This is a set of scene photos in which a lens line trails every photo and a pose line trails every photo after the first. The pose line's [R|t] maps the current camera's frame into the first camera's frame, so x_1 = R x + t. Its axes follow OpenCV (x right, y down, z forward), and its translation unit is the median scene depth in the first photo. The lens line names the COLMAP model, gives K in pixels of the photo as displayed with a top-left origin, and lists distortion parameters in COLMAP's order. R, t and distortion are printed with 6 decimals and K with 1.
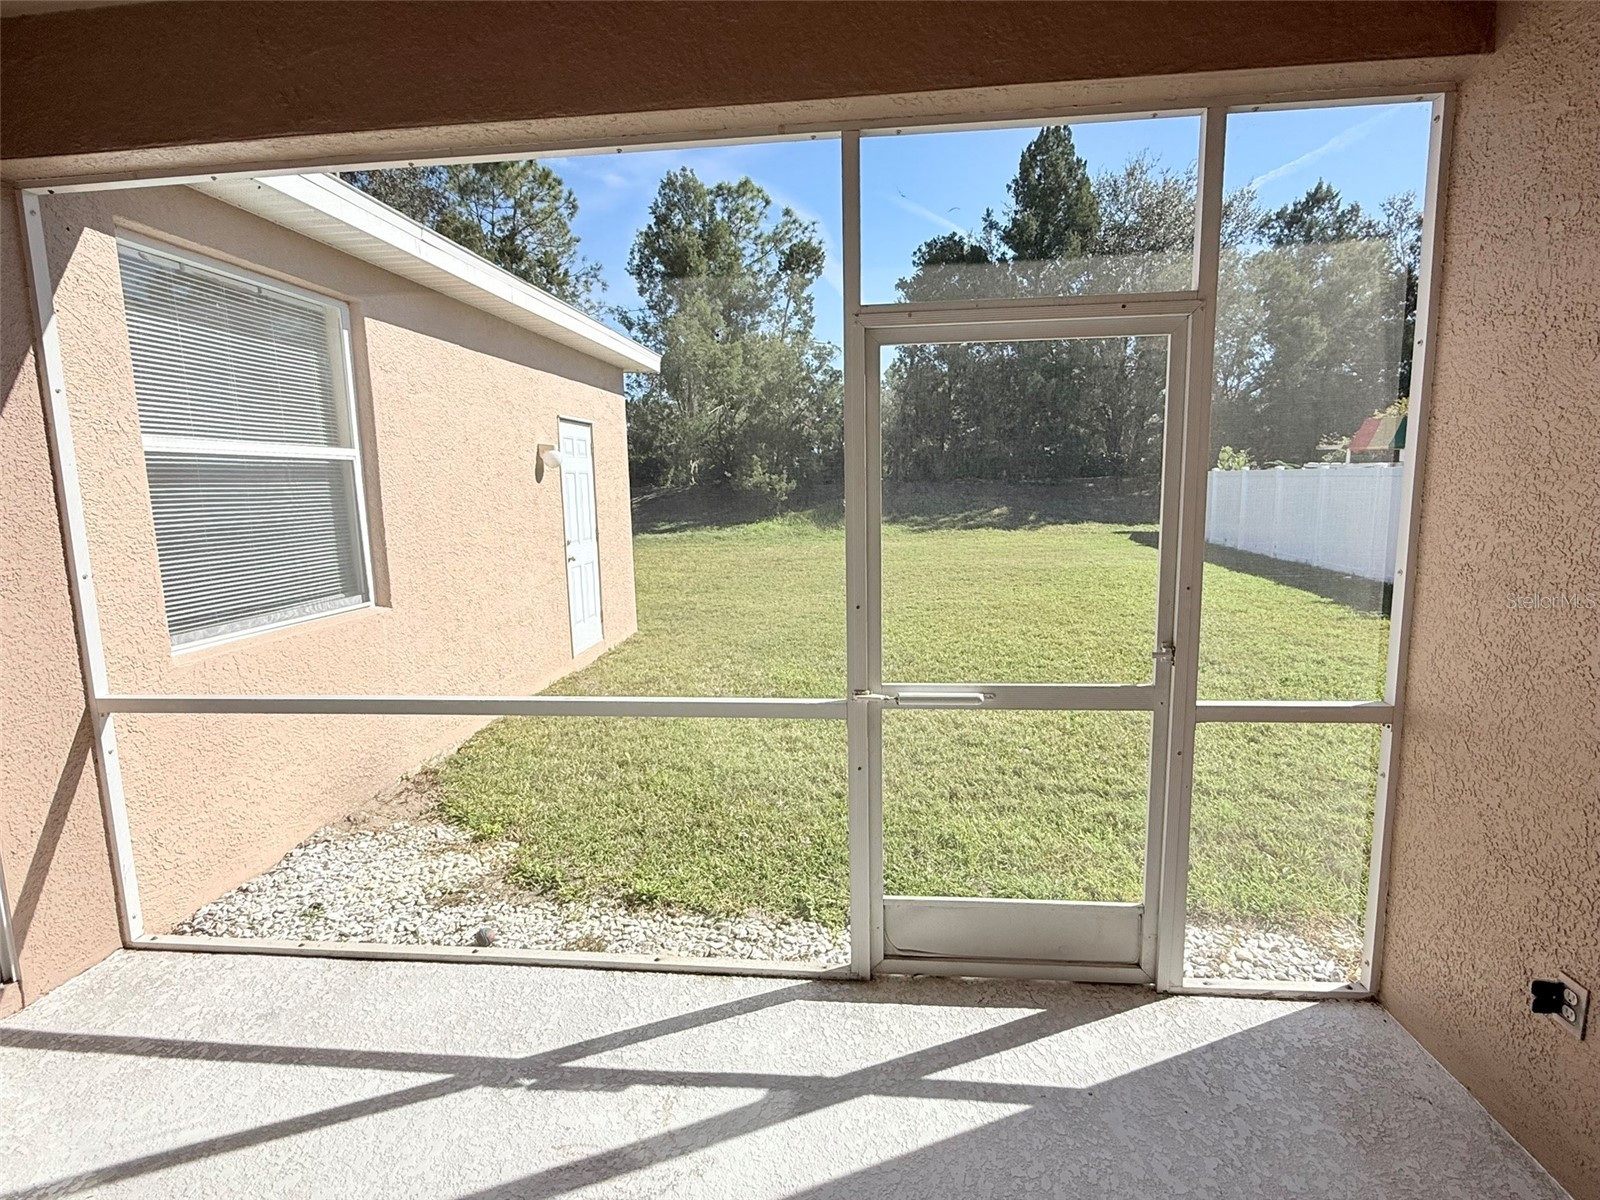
lens RADIAL K [[788.9, 0, 800.0], [0, 788.9, 600.0], [0, 0, 1]] dist [-0.001353, 0.000388]
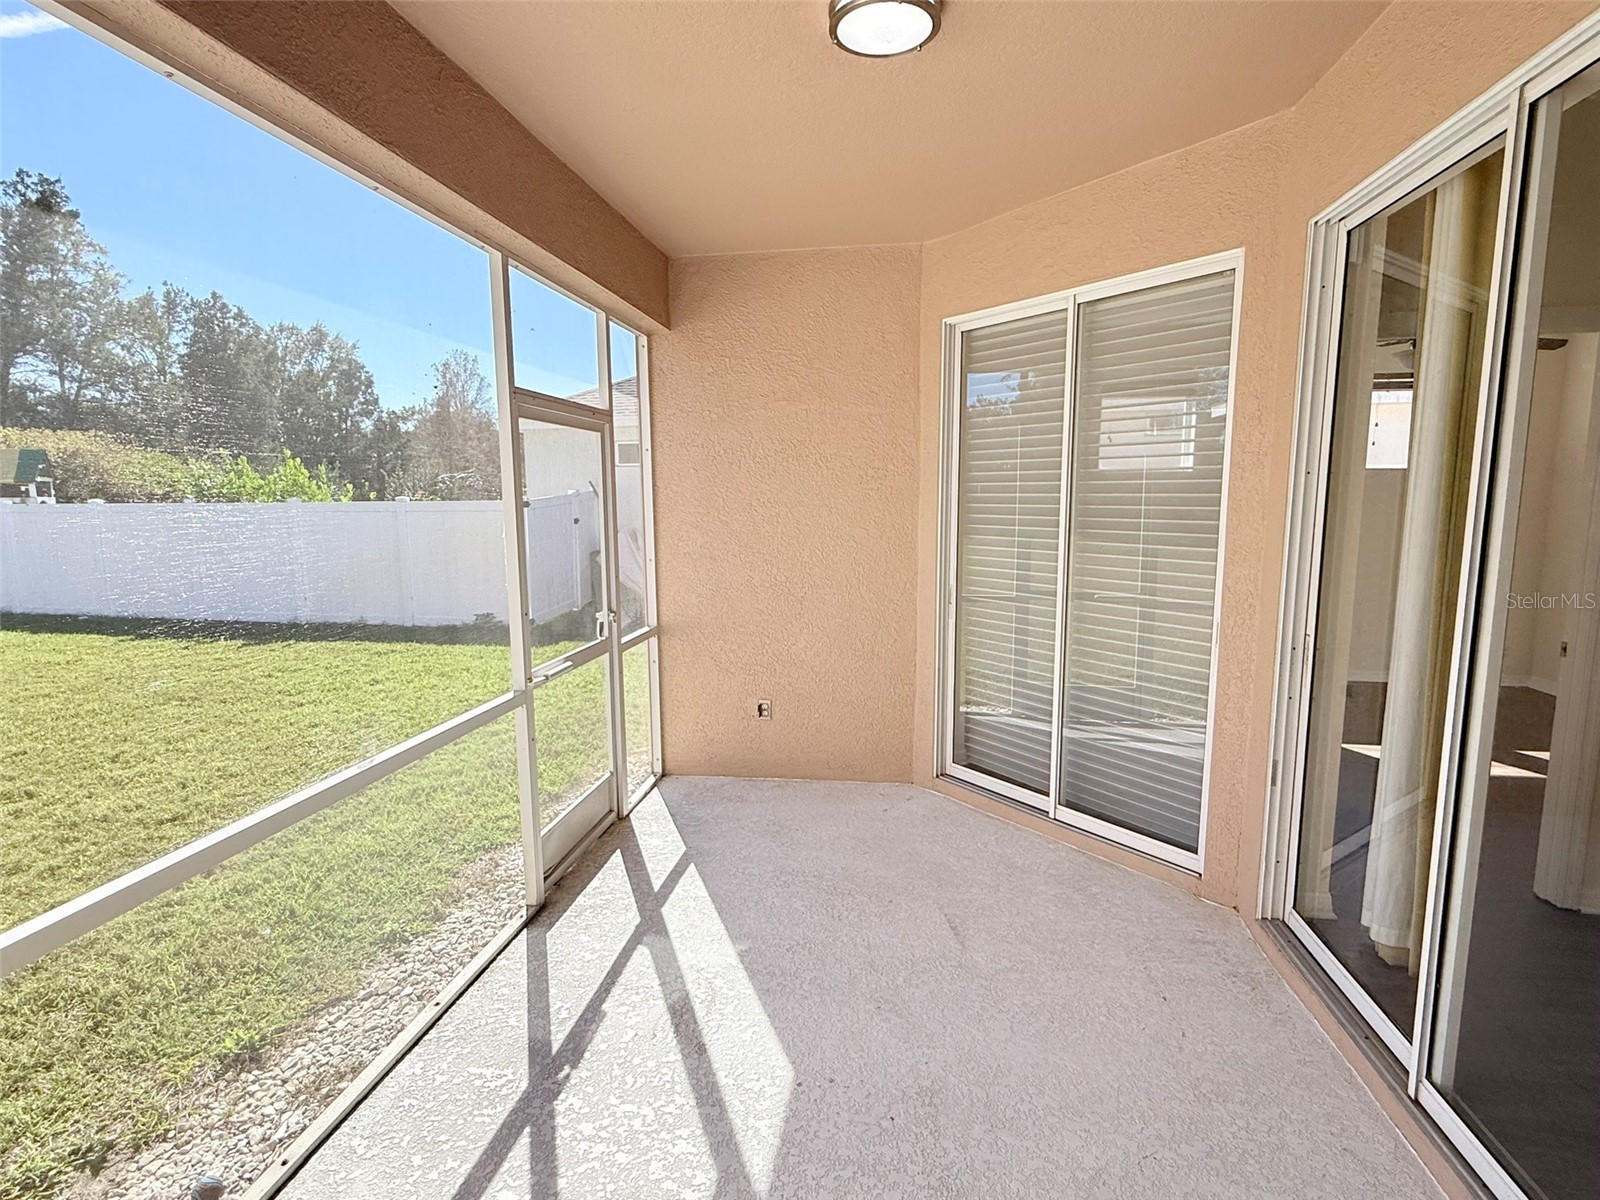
lens RADIAL K [[788.9, 0, 800.0], [0, 788.9, 600.0], [0, 0, 1]] dist [-0.001353, 0.000388]
pose [[0.061116, -0.113567, 0.991649, -1.289359], [0.147559, 0.983617, 0.103553, -0.090177], [-0.987163, 0.139998, 0.076872, 0.490949]]
